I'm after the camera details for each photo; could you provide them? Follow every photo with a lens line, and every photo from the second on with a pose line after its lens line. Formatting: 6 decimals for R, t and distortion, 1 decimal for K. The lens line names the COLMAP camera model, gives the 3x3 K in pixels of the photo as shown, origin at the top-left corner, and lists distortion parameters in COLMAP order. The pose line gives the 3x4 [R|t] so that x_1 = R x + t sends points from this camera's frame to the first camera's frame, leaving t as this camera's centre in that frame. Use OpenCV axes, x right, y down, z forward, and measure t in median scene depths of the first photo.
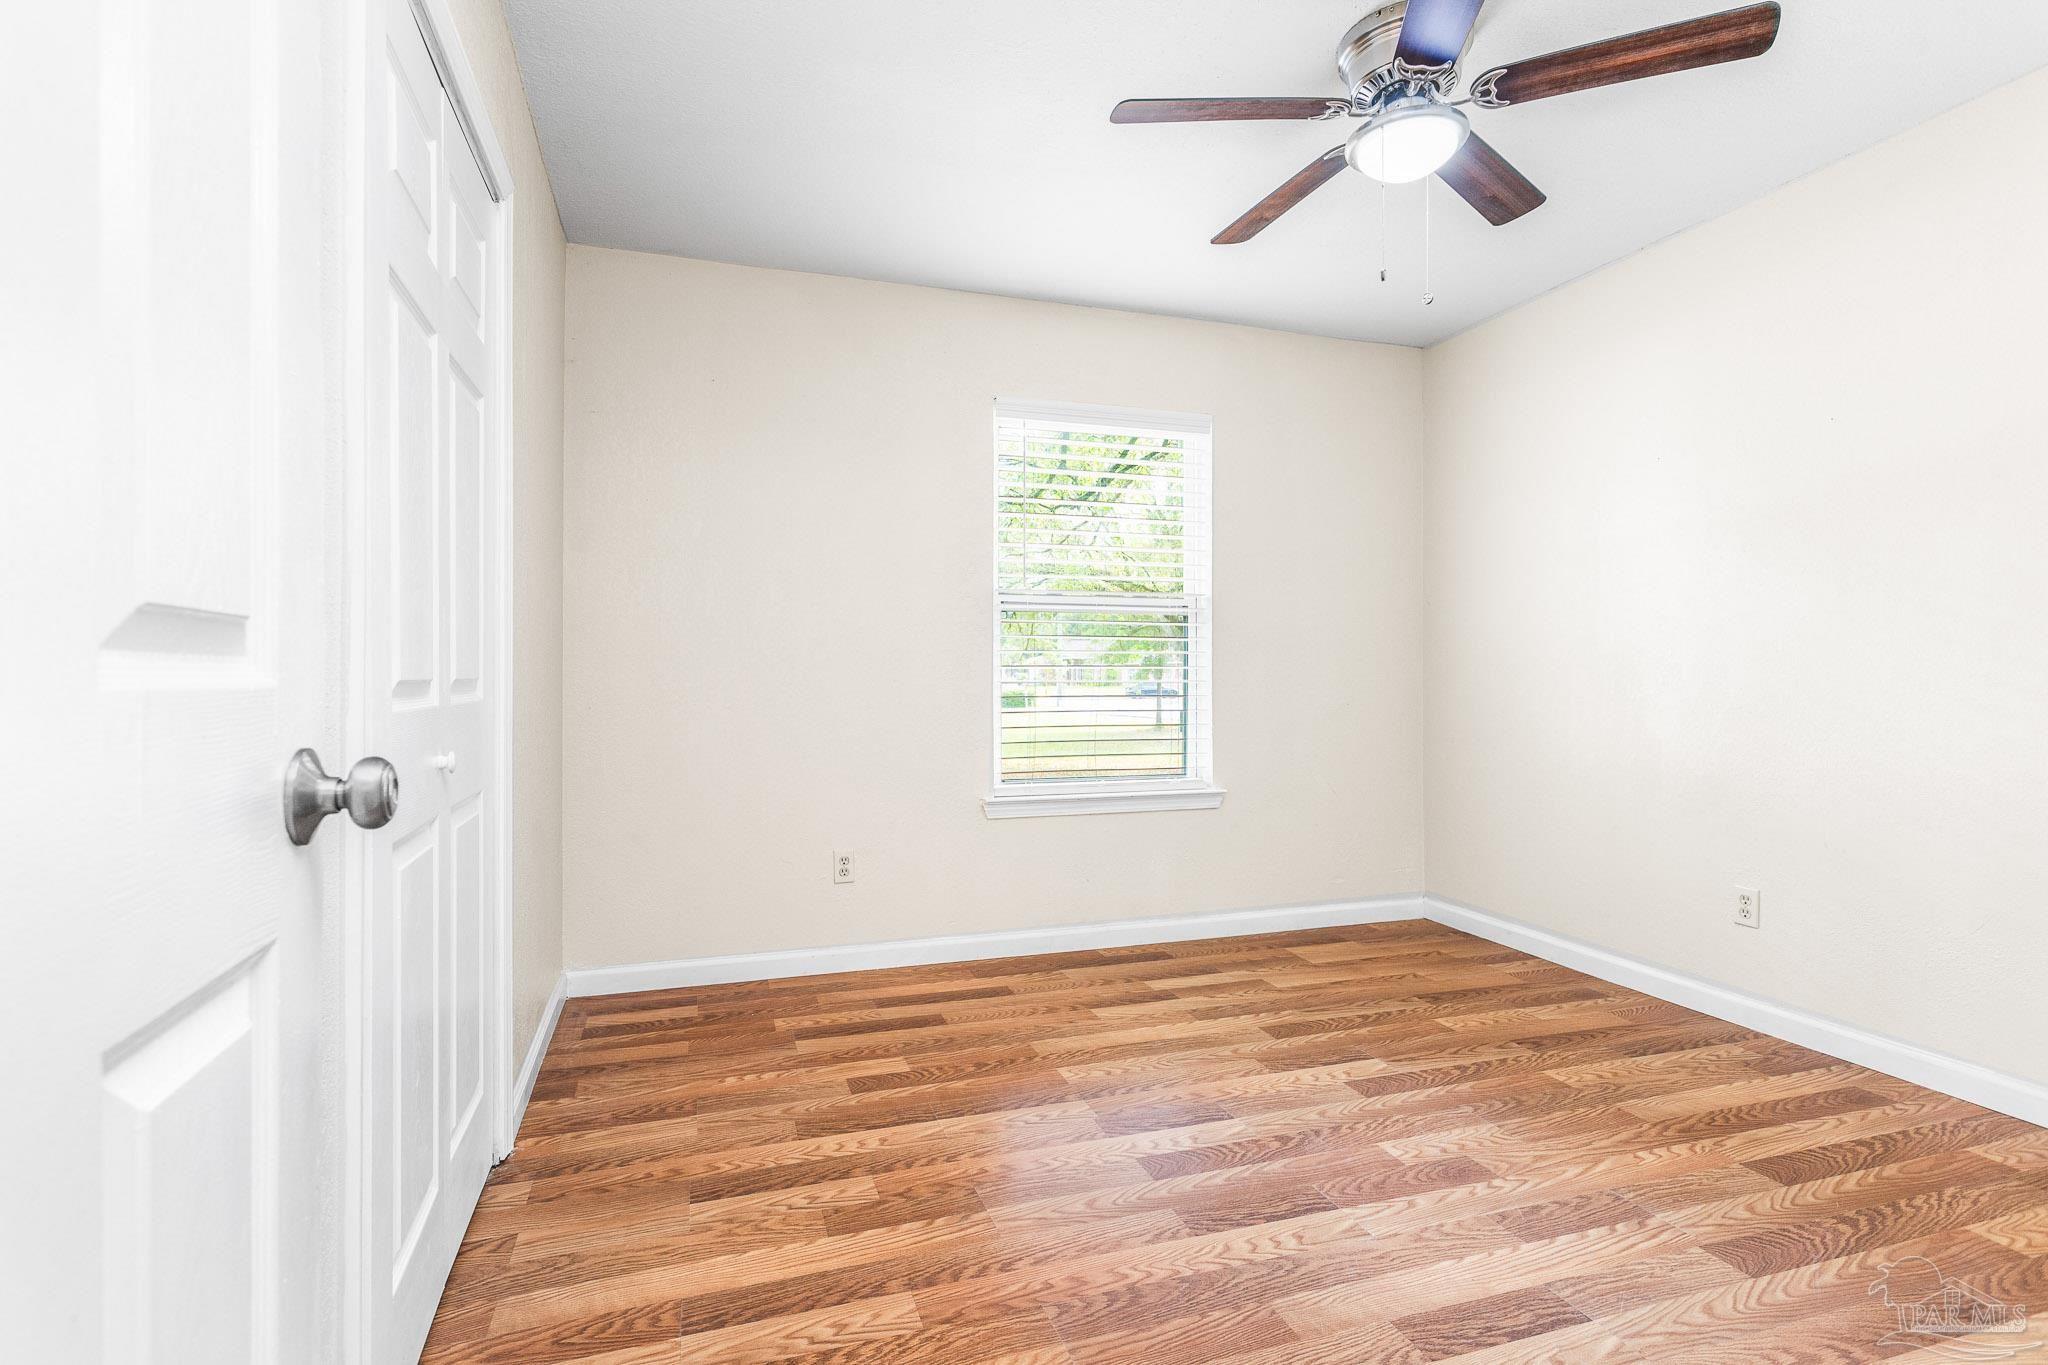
lens RADIAL K [[990.8, 0, 1013.2], [0, 990.8, 677.0], [0, 0, 1]] dist [0.005685, -0.001362]
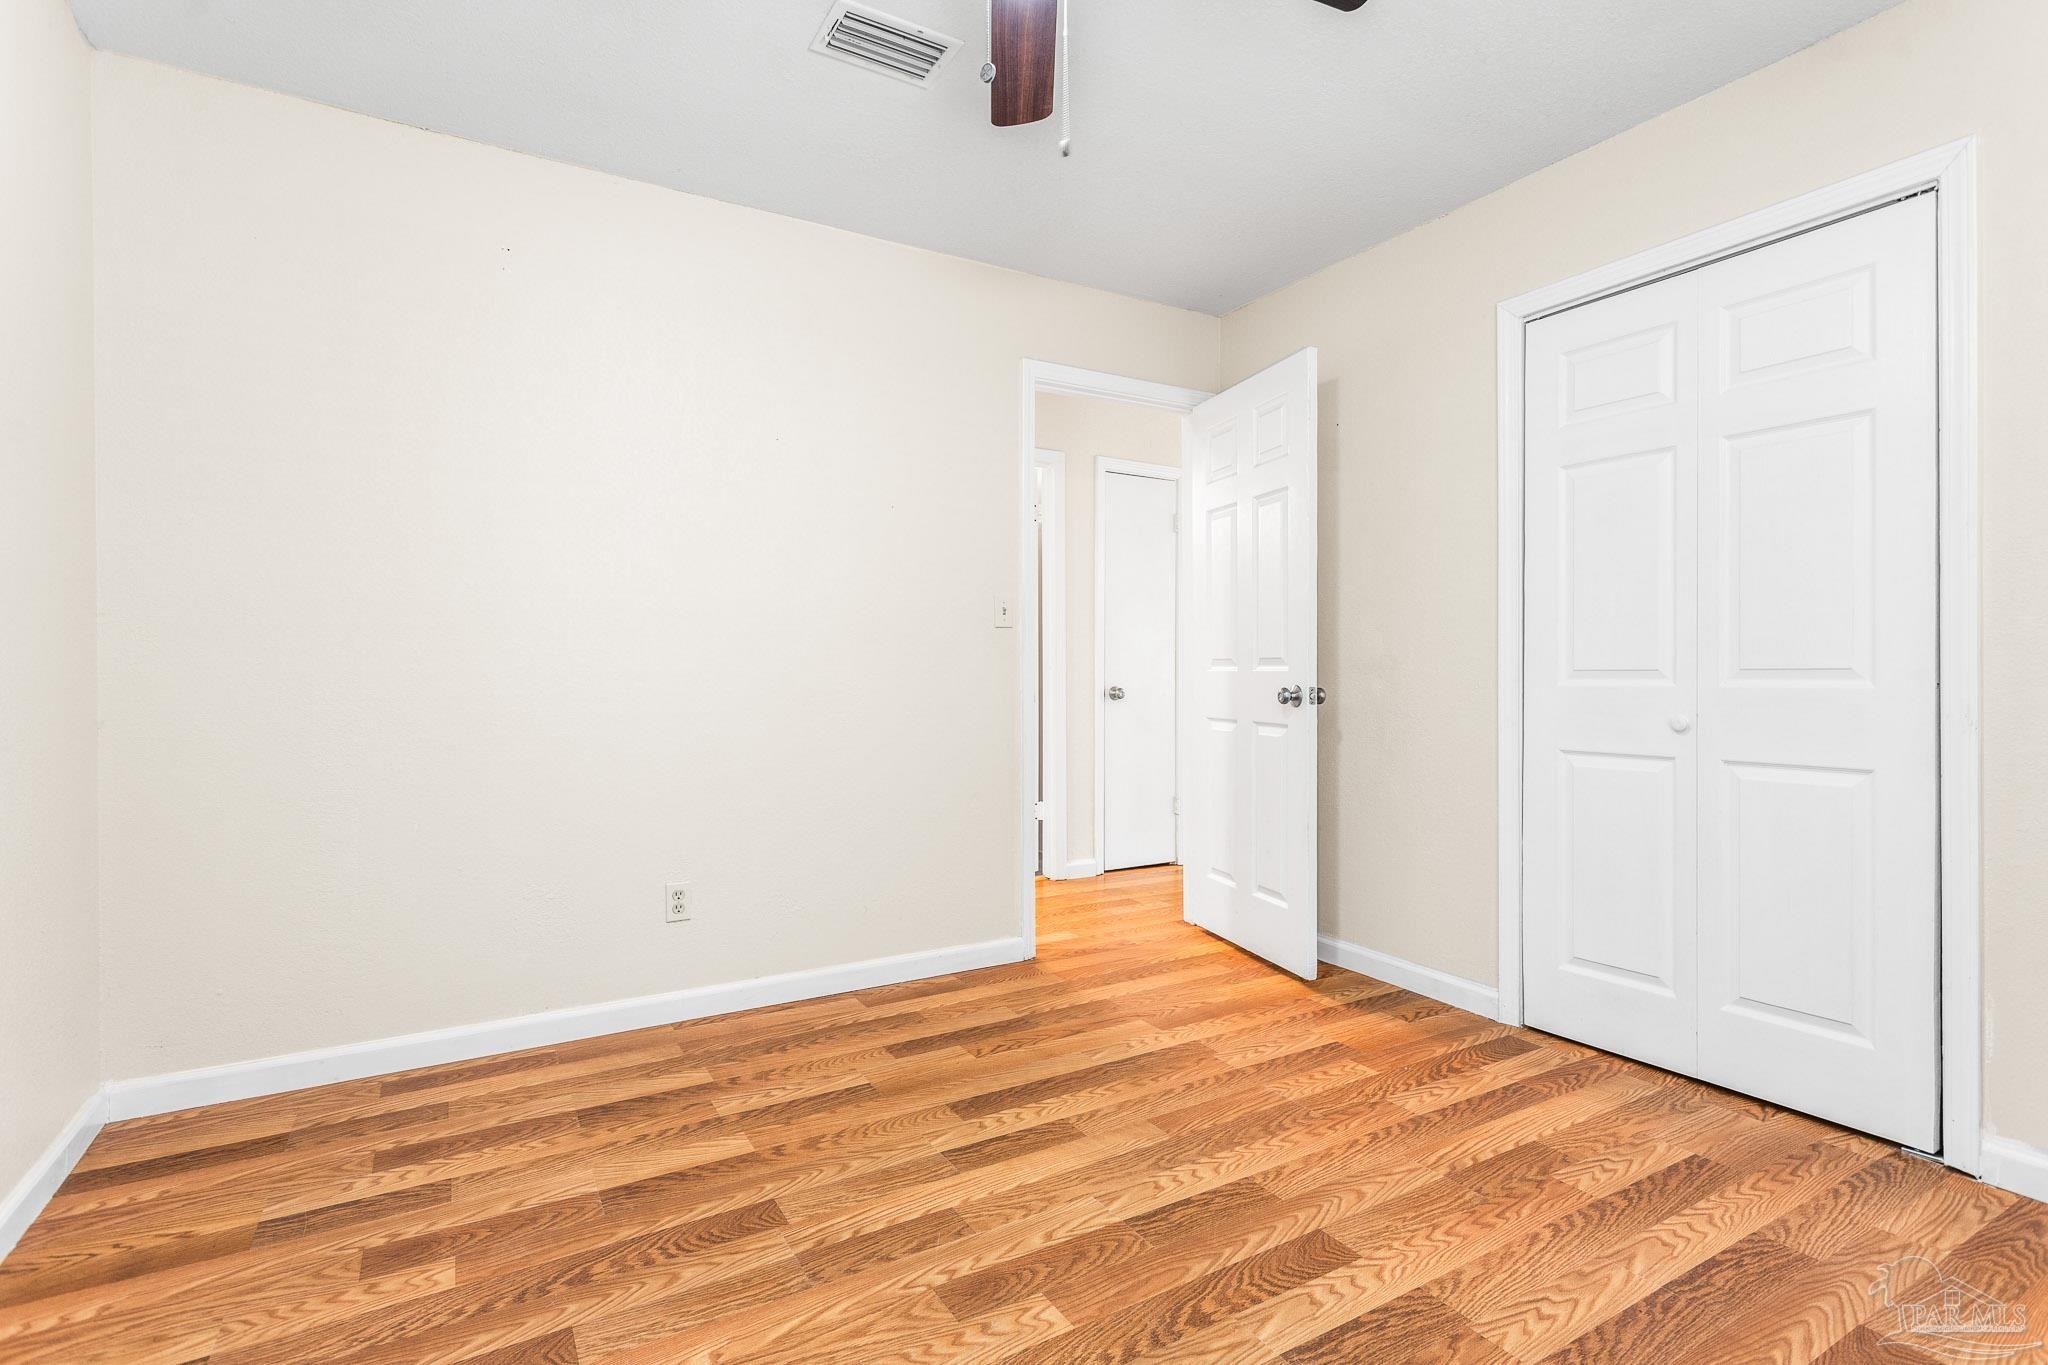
lens RADIAL K [[990.8, 0, 1012.4], [0, 990.8, 683.3], [0, 0, 1]] dist [0.005685, -0.001362]
pose [[-0.977272, 0.004756, -0.211938, 0.637418], [0.002590, 0.999942, 0.010495, 0.004821], [0.211975, 0.009708, -0.977227, 1.921398]]
